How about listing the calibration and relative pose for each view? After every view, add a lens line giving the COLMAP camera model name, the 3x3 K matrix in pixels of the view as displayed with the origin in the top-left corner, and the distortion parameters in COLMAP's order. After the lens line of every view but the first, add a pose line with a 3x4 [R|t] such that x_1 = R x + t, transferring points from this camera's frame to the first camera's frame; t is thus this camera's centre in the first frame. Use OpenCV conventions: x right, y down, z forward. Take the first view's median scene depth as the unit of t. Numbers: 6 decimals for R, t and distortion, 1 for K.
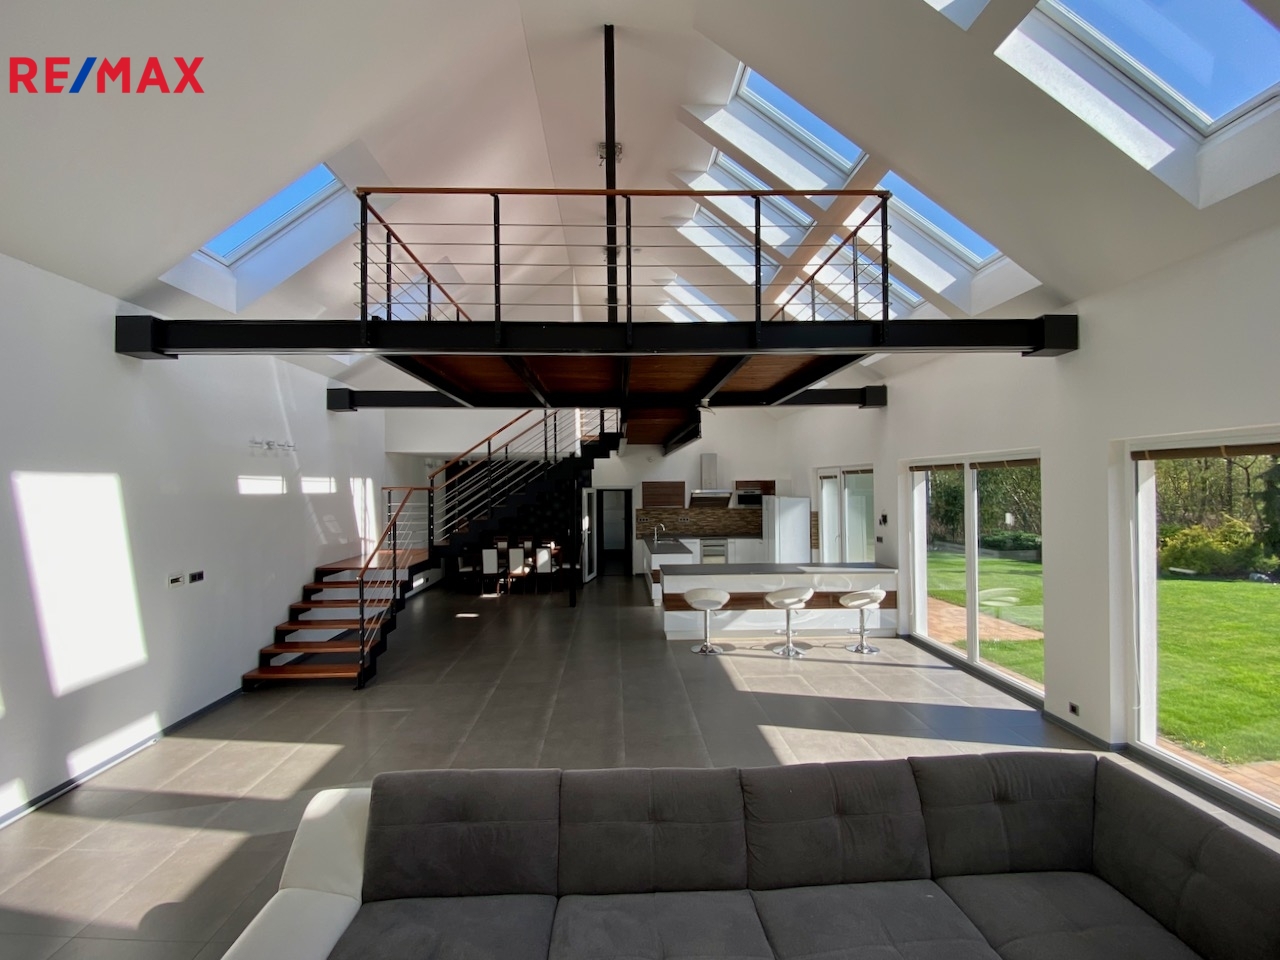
lens RADIAL K [[532.2, 0, 619.4], [0, 532.2, 474.2], [0, 0, 1]] dist [0.057339, -0.043622]
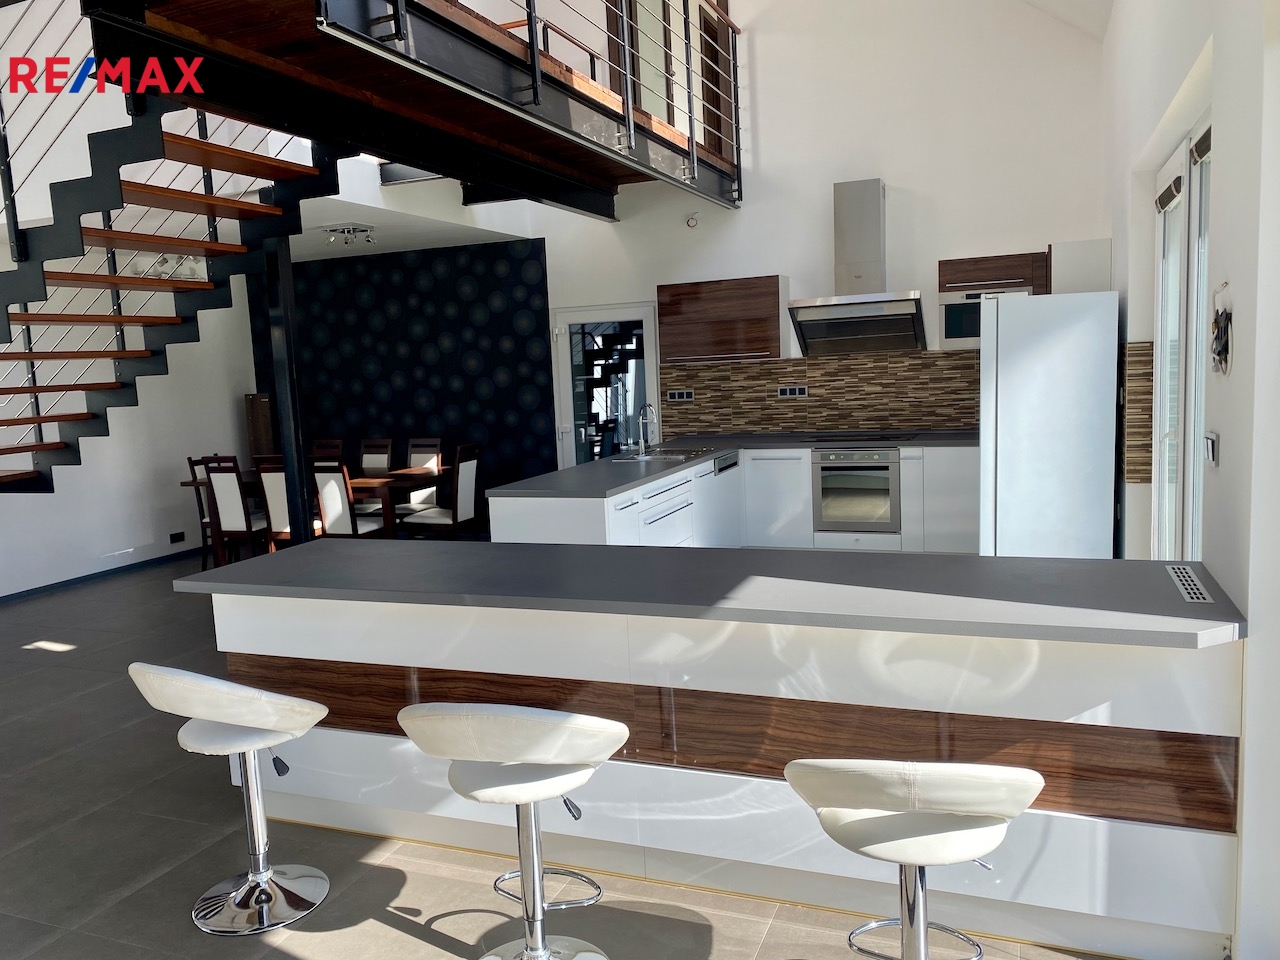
lens RADIAL K [[988.2, 0, 640.0], [0, 988.2, 480.0], [0, 0, 1]] dist [0.177591, -0.000979]
pose [[0.922566, 0.012093, -0.385650, 0.447728], [0.049475, 0.987550, 0.149321, 0.065895], [0.382655, -0.156839, 0.910482, 0.595053]]
